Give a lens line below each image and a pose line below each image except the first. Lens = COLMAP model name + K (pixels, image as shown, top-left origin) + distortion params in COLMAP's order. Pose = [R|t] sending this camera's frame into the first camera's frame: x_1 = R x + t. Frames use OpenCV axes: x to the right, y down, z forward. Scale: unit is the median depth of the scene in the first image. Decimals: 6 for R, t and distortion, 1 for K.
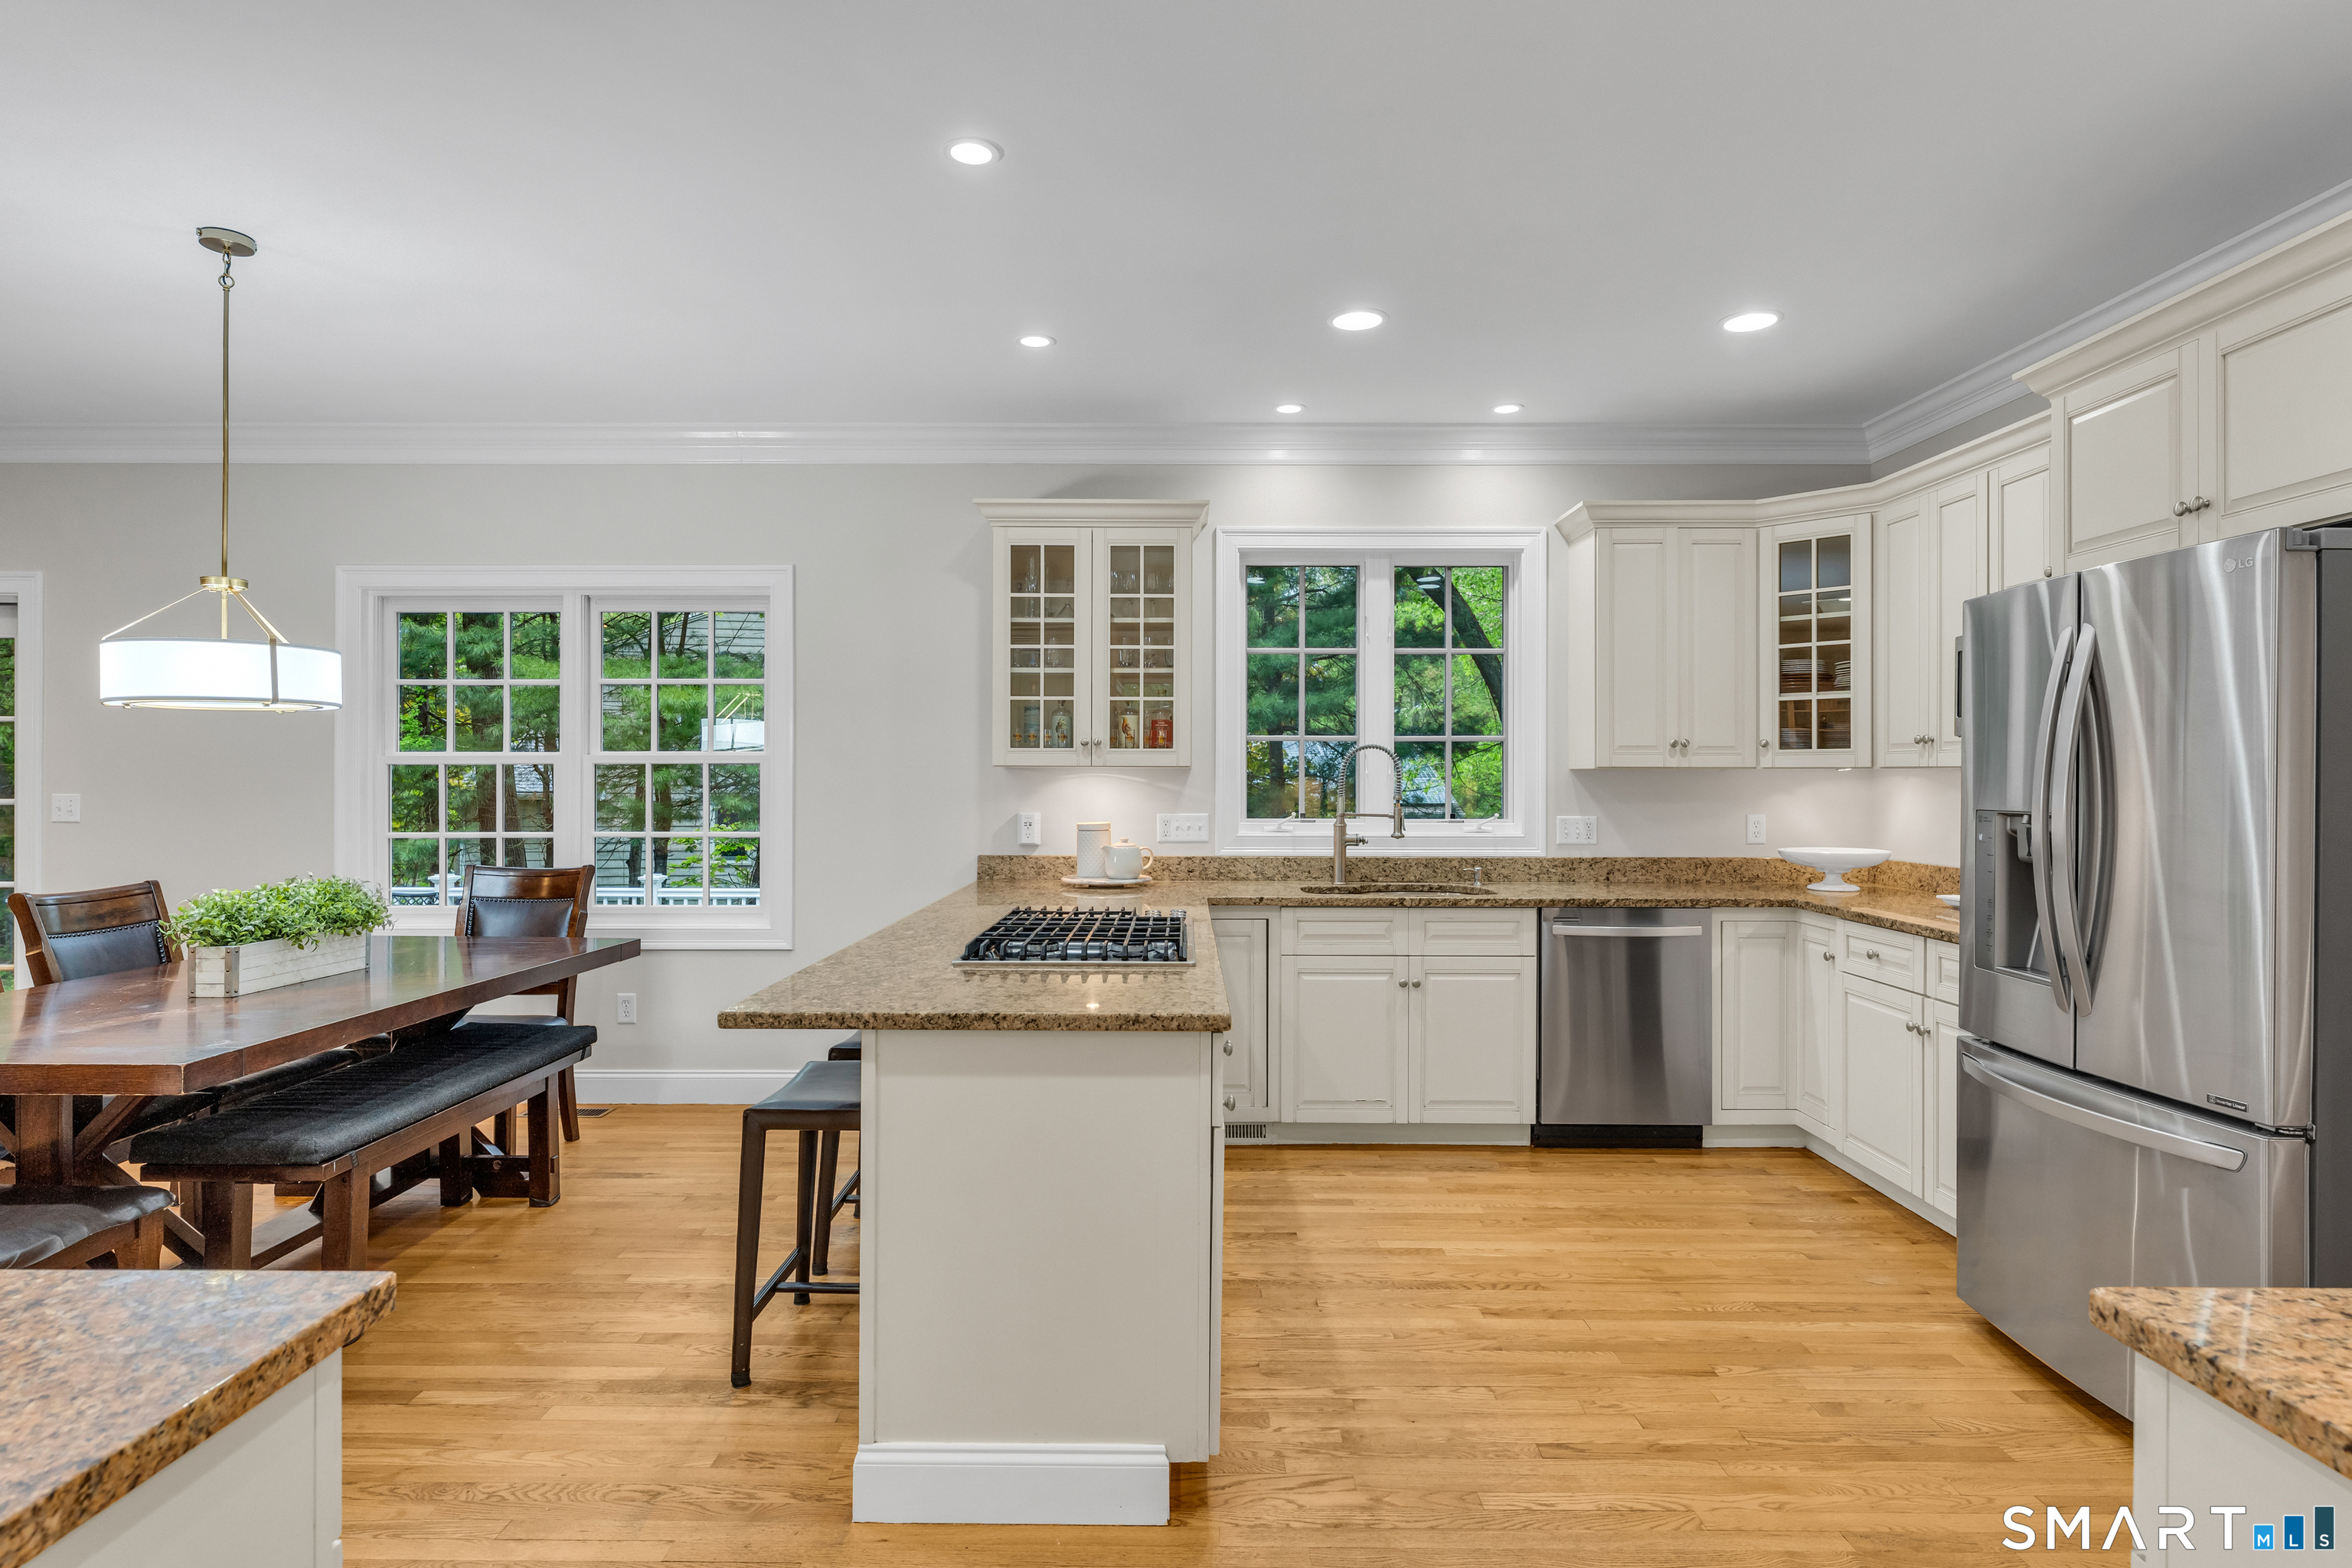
lens RADIAL K [[1247.0, 0, 1176.0], [0, 1247.0, 784.0], [0, 0, 1]] dist [-0.004096, -0.000080]
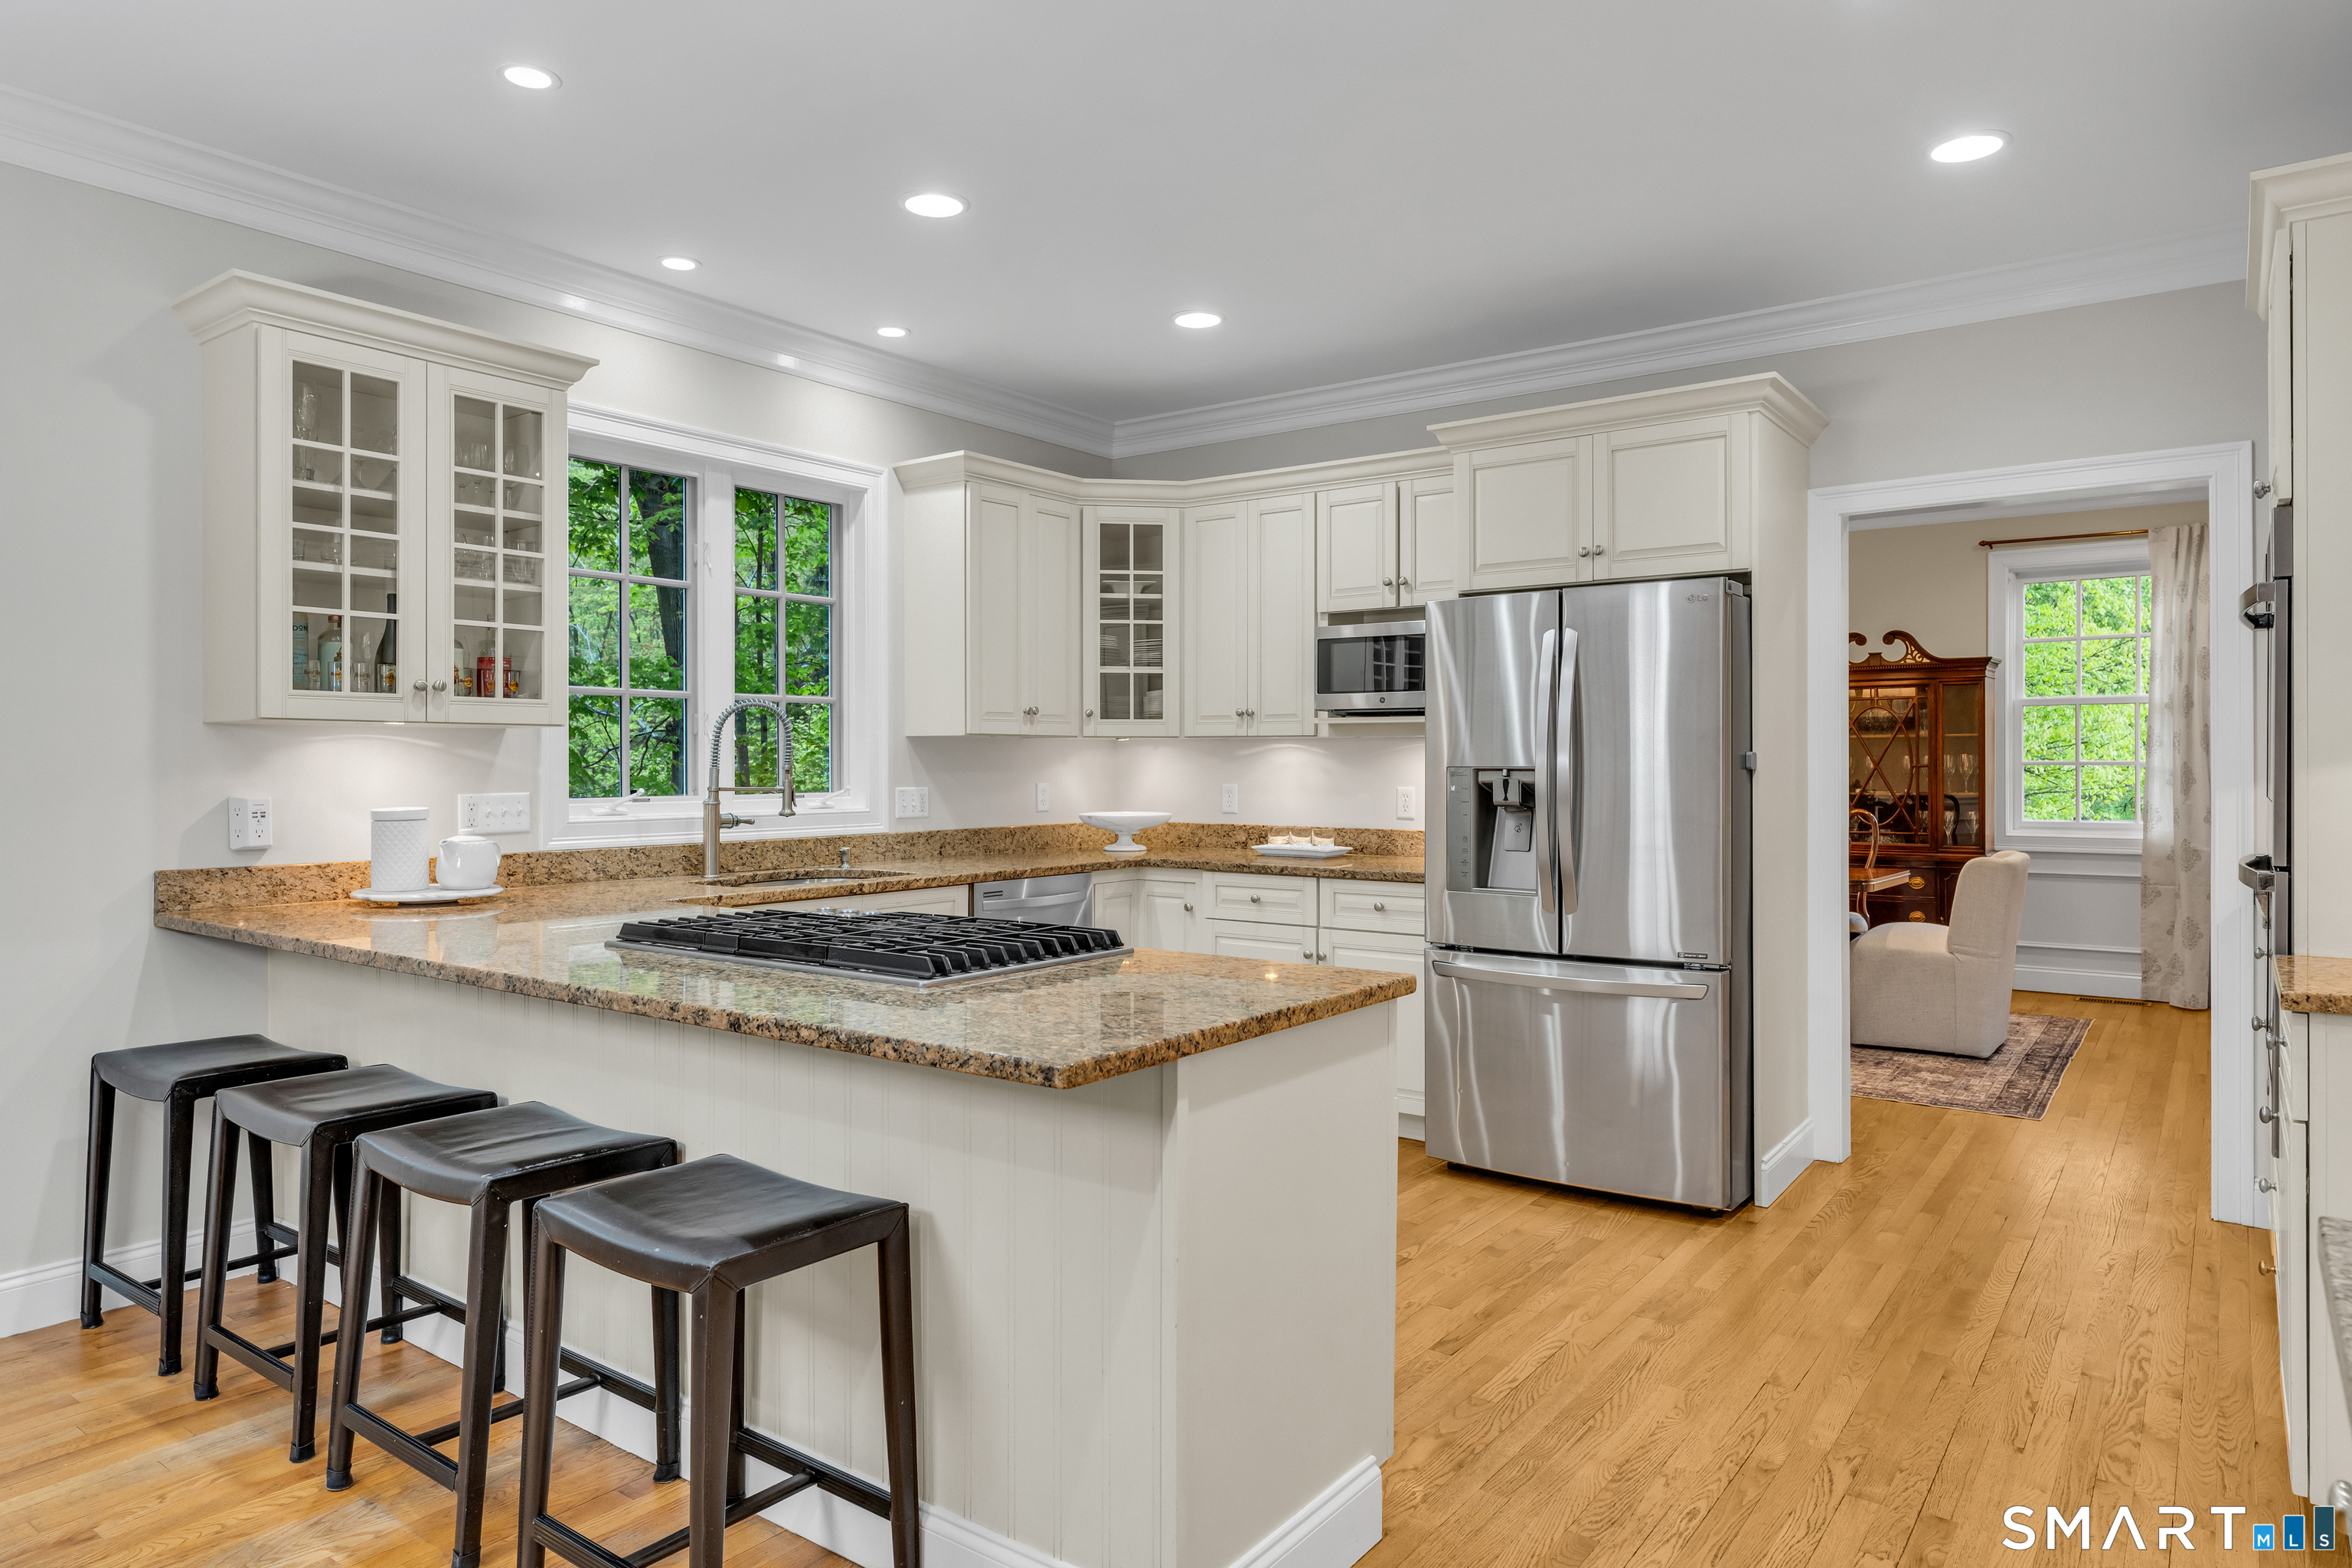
lens RADIAL K [[1422.8, 0, 1175.2], [0, 1422.8, 768.4], [0, 0, 1]] dist [-0.002948, -0.000260]
pose [[0.591976, -0.005997, 0.805933, -0.440629], [0.005953, 0.999978, 0.003068, 0.010370], [-0.805933, 0.002982, 0.591999, 0.233975]]
